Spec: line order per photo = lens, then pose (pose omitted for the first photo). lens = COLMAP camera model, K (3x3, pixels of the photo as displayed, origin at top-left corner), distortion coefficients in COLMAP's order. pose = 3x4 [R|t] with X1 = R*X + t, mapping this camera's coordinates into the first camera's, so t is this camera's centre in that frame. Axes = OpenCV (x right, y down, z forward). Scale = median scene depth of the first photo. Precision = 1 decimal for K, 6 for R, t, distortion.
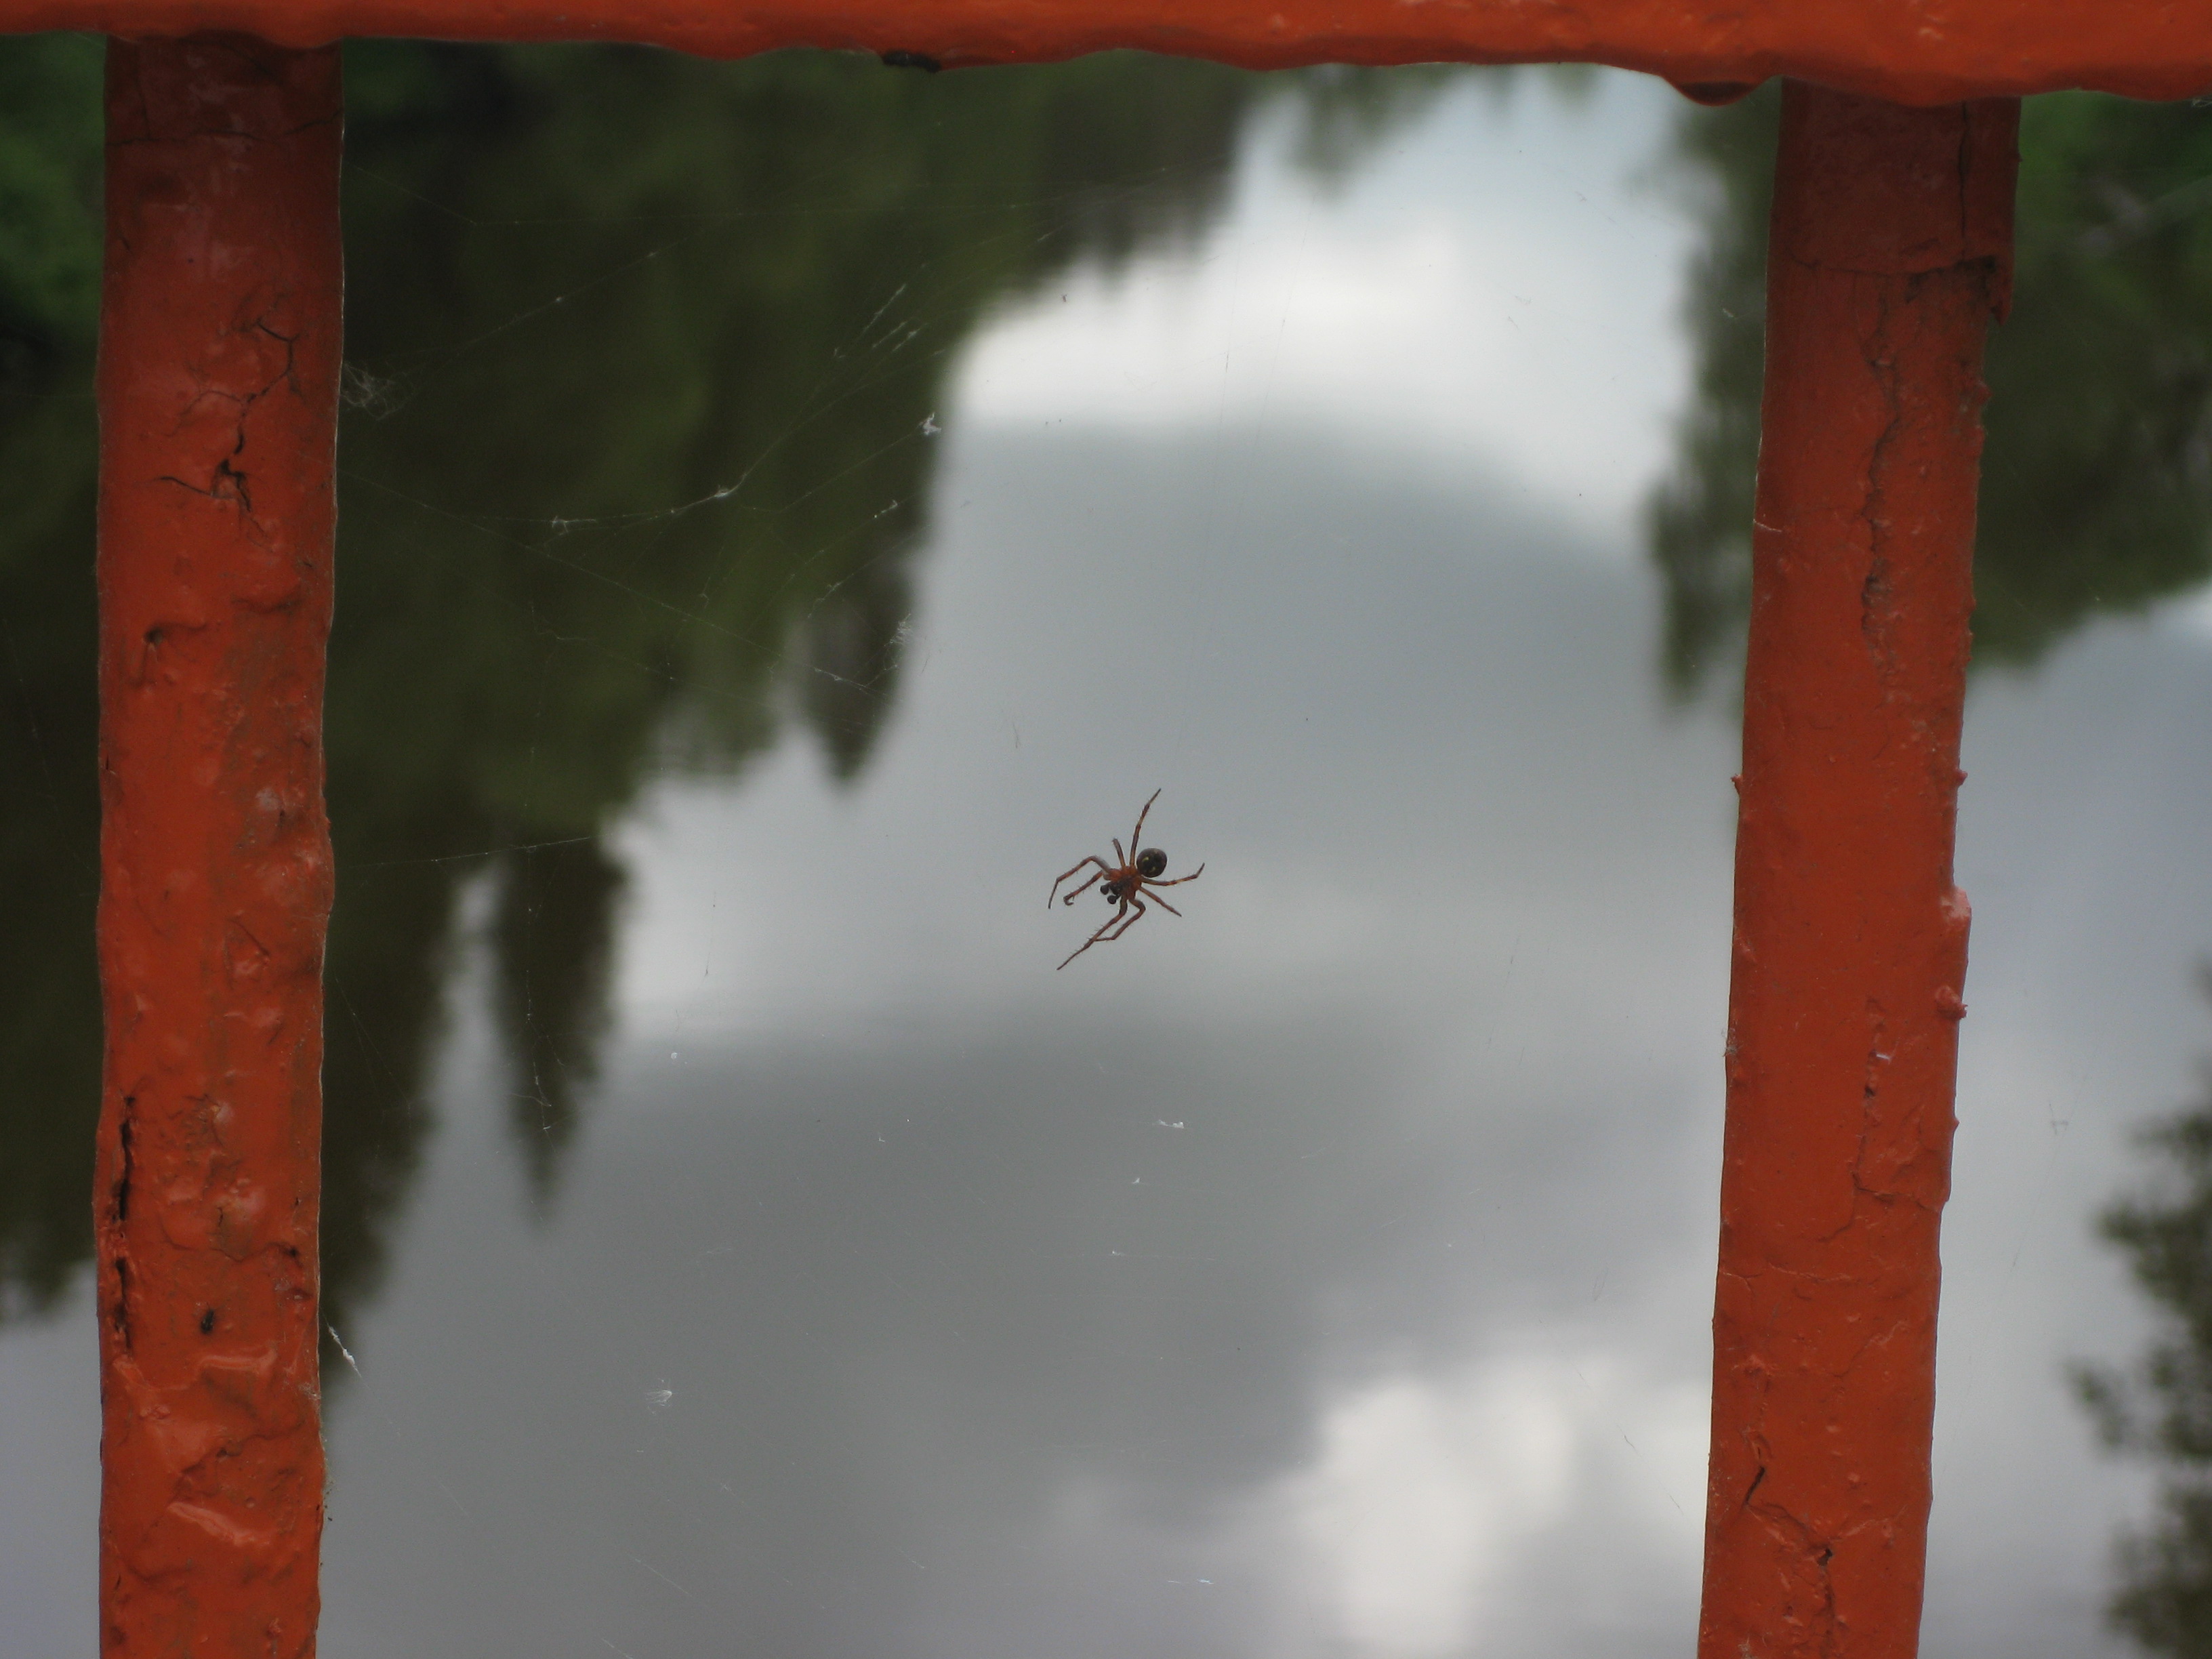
lens RADIAL K [[7149.5, 0, 1106.0], [0, 7149.5, 829.5], [0, 0, 1]] dist [-0.017203, 0.192541]
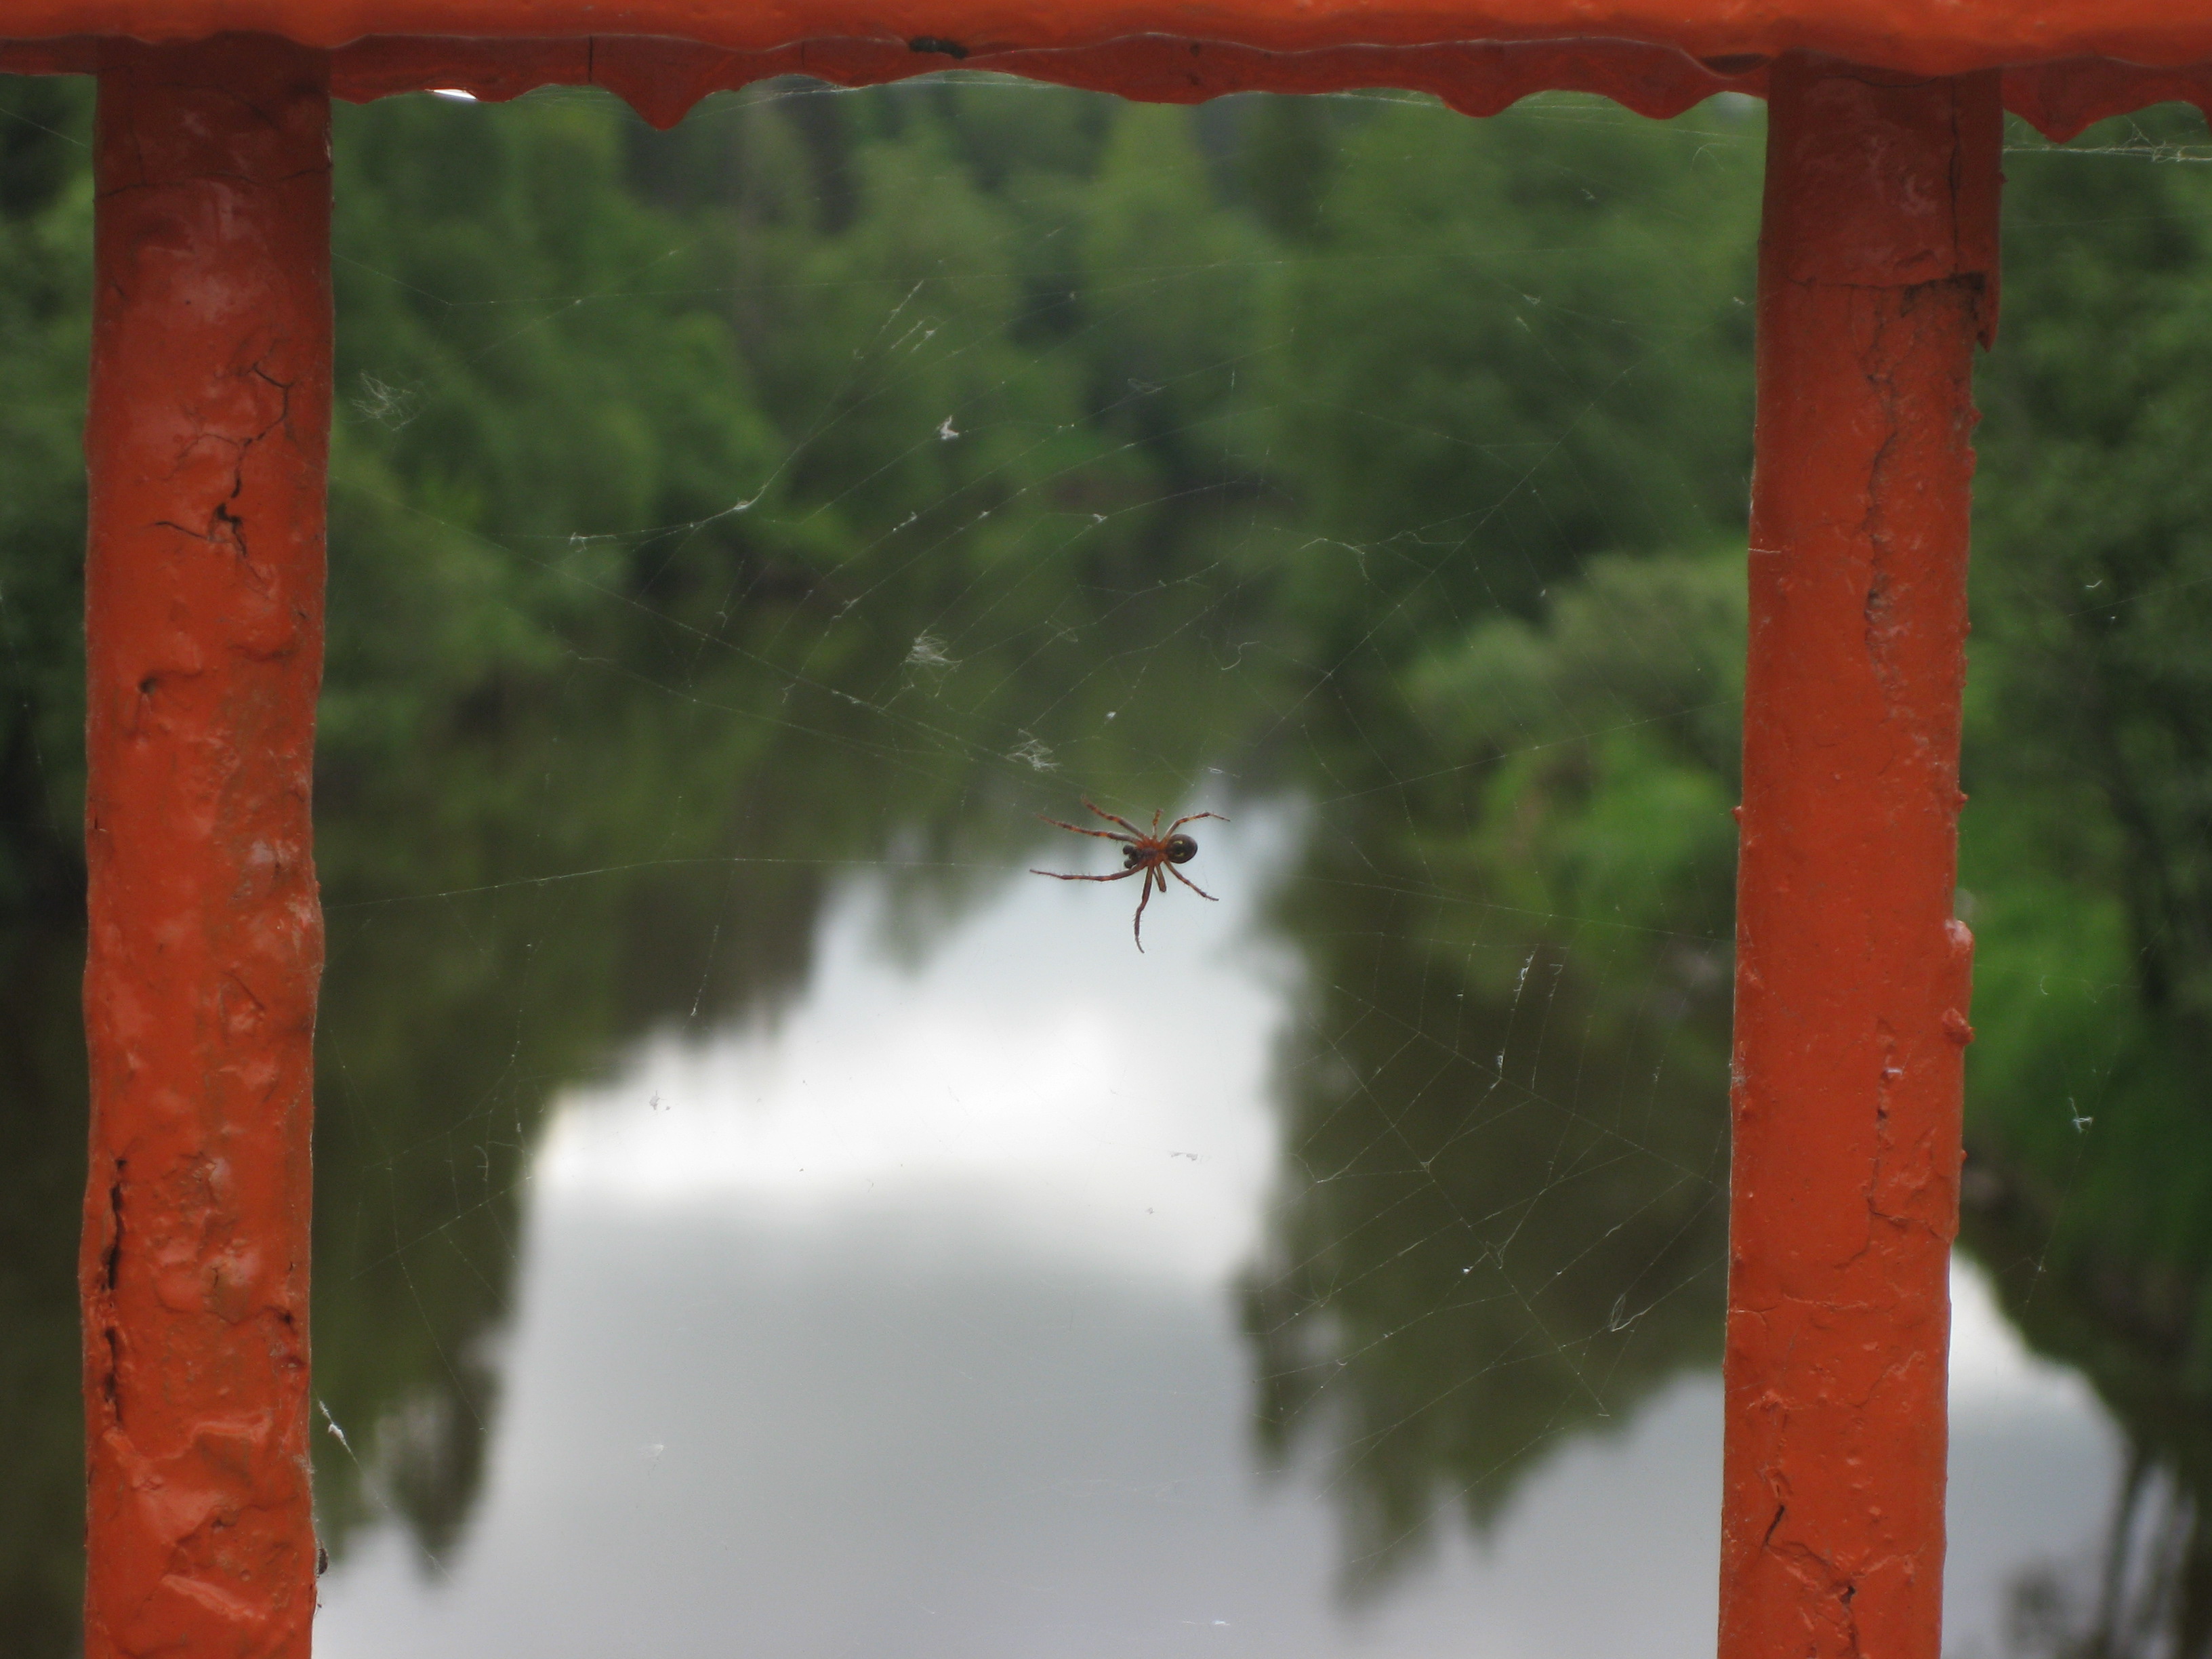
lens RADIAL K [[7149.5, 0, 1106.0], [0, 7149.5, 829.5], [0, 0, 1]] dist [-0.017203, 0.192541]
pose [[0.997747, -0.013988, 0.065618, -0.065718], [0.021817, 0.992515, -0.120160, 0.113980], [-0.063446, 0.121320, 0.990584, 0.013401]]
